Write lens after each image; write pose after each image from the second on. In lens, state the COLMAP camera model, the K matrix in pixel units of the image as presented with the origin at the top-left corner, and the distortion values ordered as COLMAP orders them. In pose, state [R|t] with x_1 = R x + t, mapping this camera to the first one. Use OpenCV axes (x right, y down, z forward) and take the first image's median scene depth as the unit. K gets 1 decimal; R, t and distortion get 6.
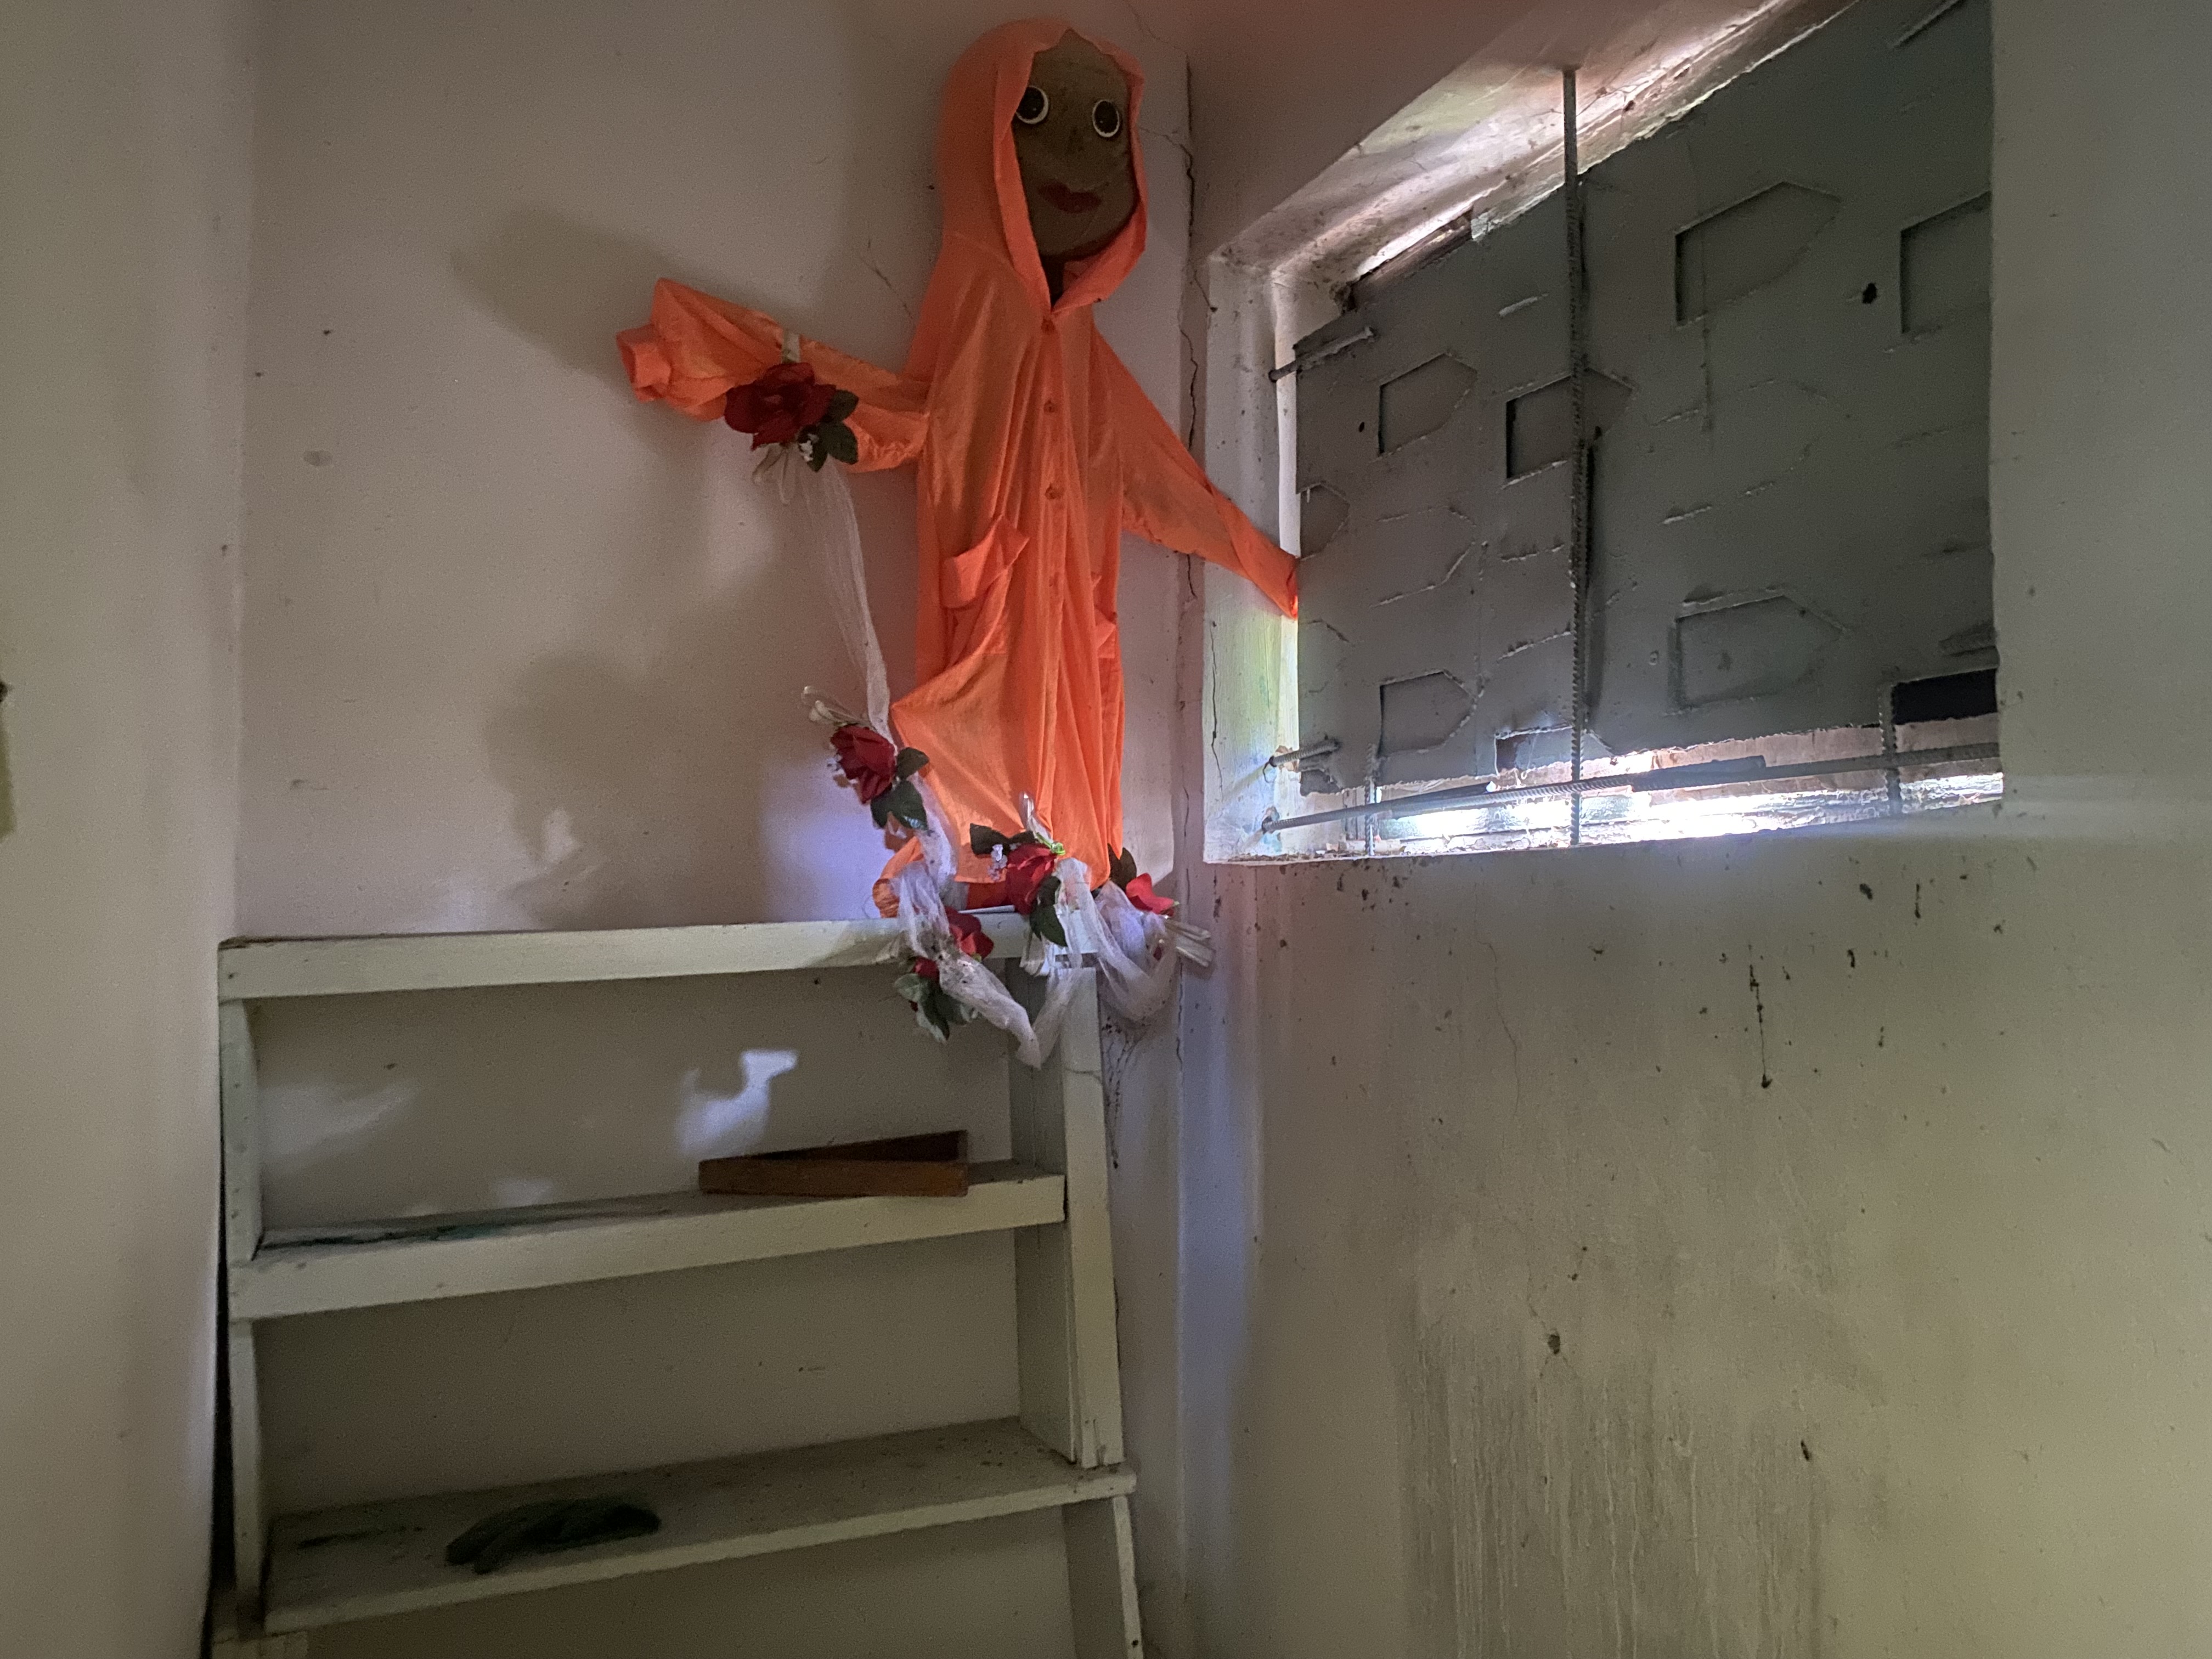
lens RADIAL K [[1673.9, 0, 1106.0], [0, 1673.9, 829.5], [0, 0, 1]] dist [0.029666, -0.066674]
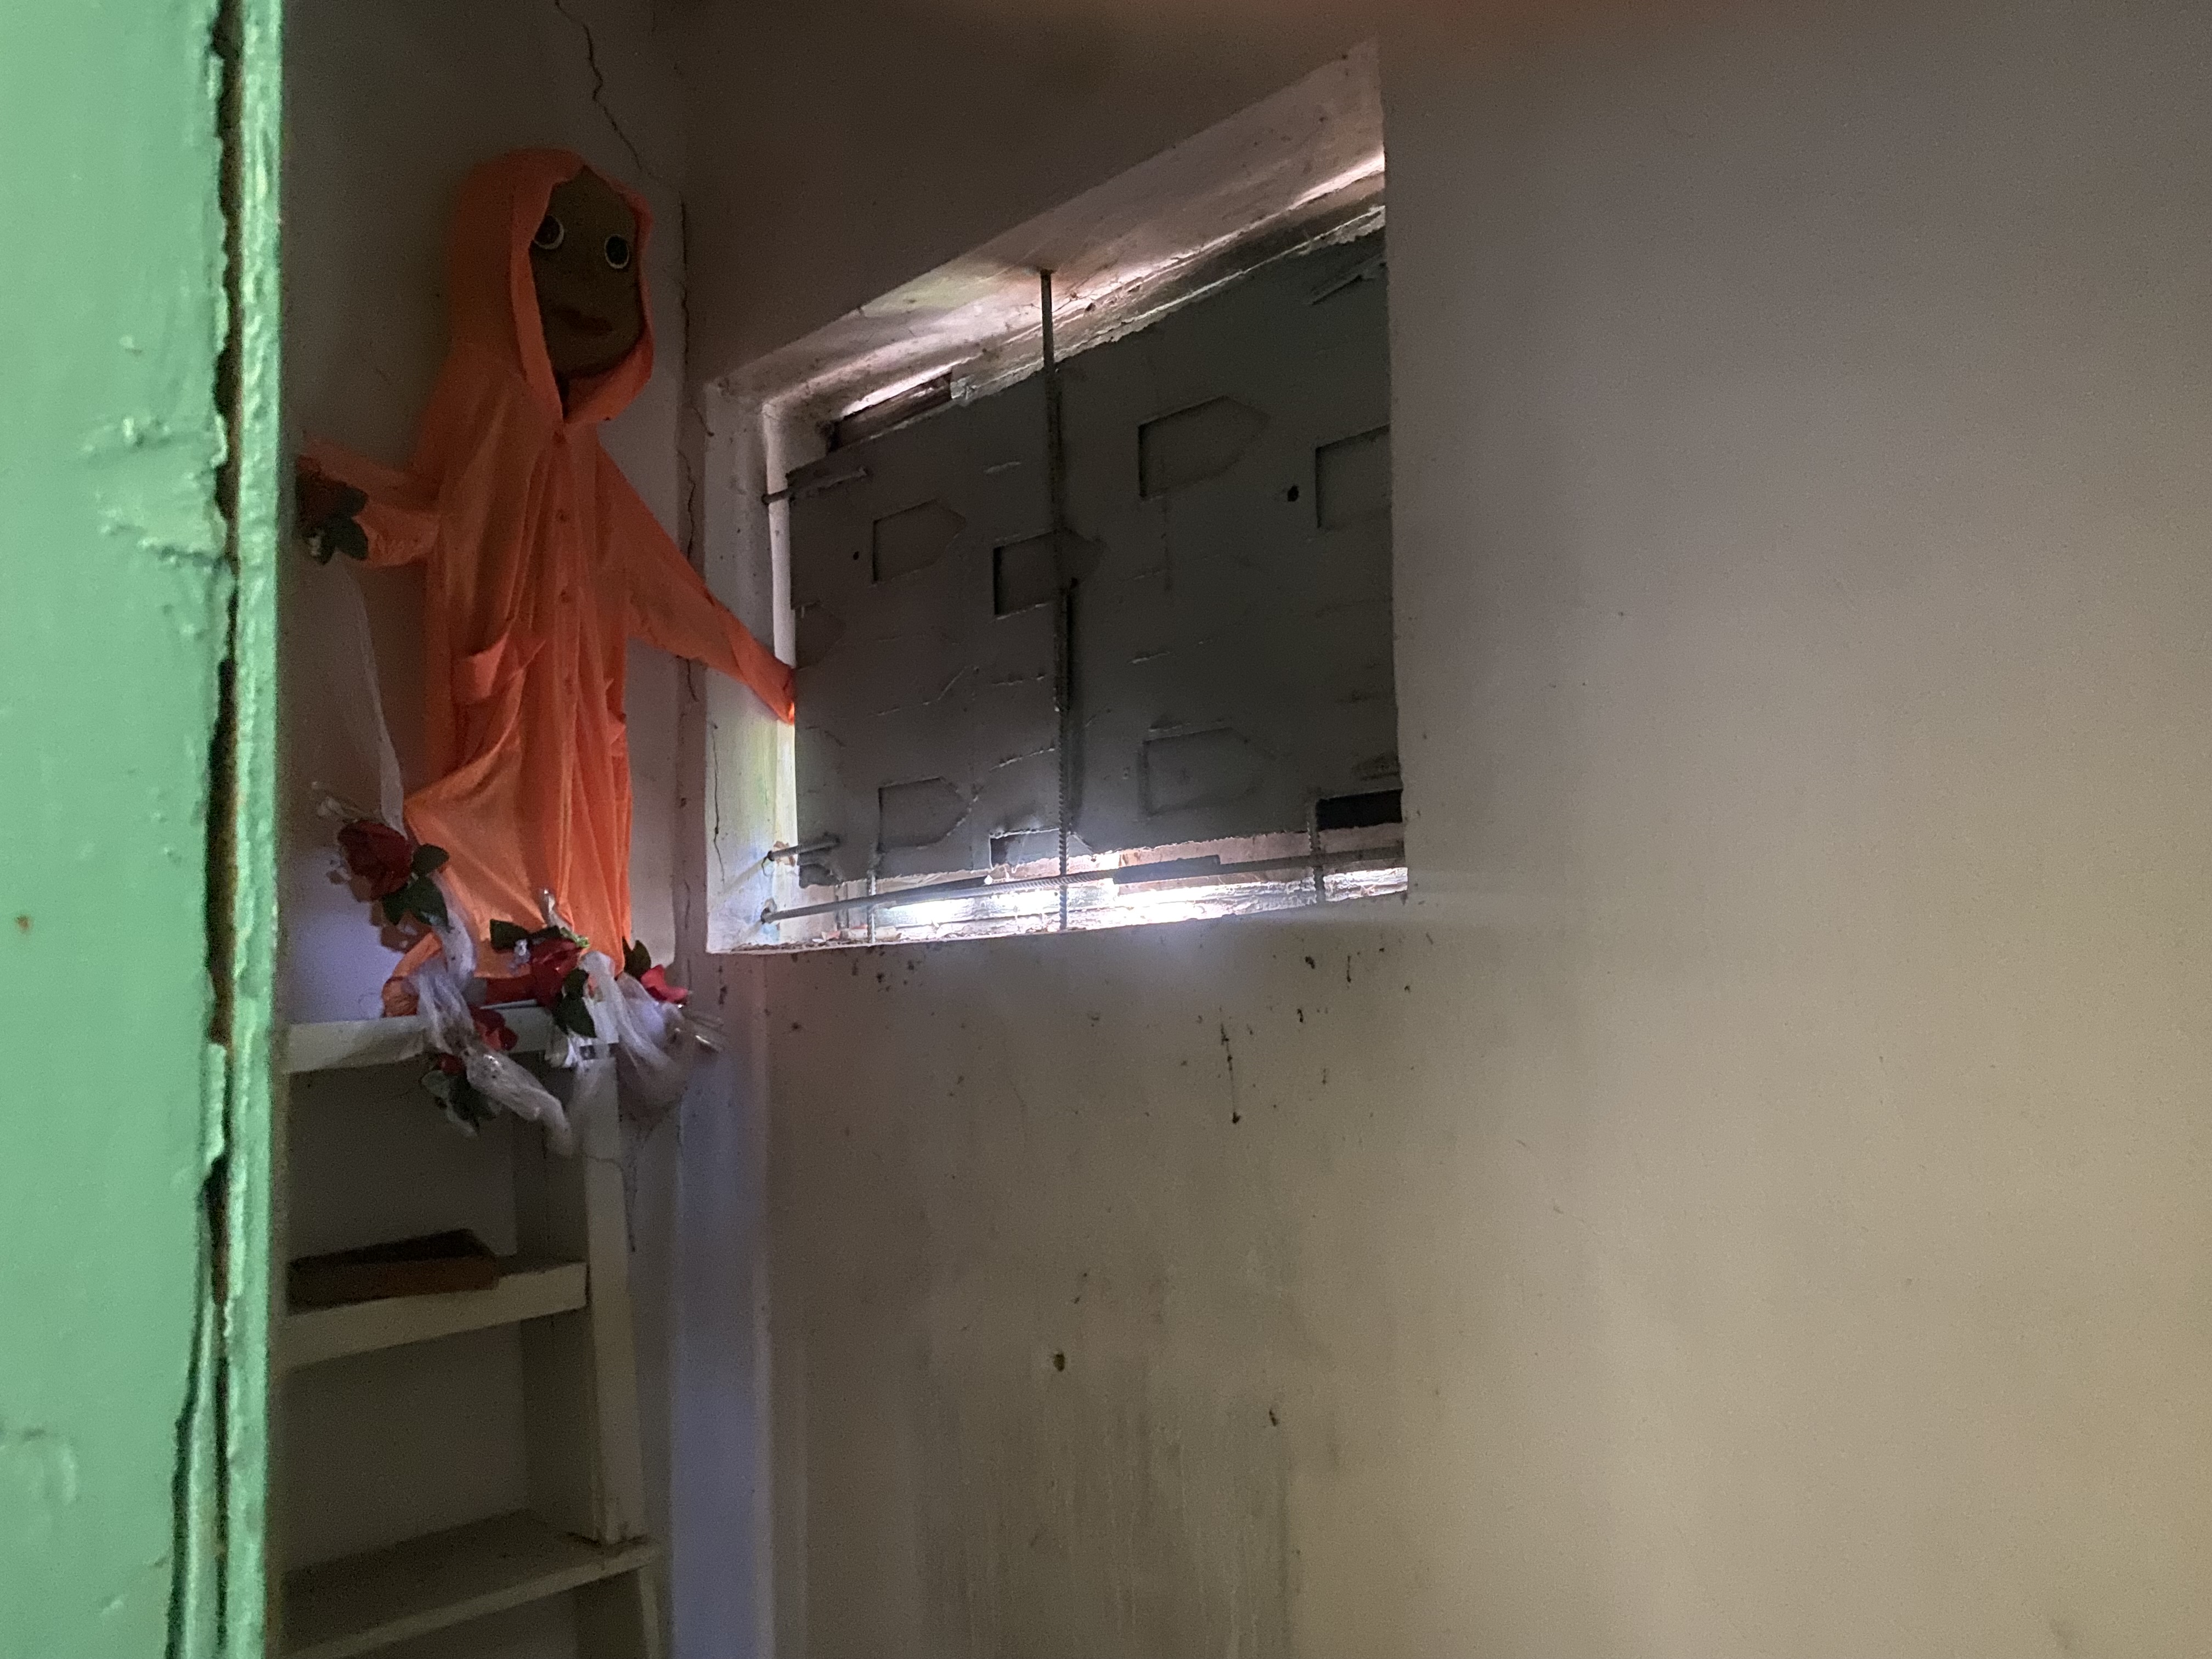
lens RADIAL K [[1706.7, 0, 1106.0], [0, 1706.7, 829.5], [0, 0, 1]] dist [0.150967, -0.517907]
pose [[0.924233, 0.004839, 0.381798, -0.133874], [0.014016, 0.998816, -0.046588, -0.004072], [-0.381572, 0.048409, 0.923071, -0.107316]]
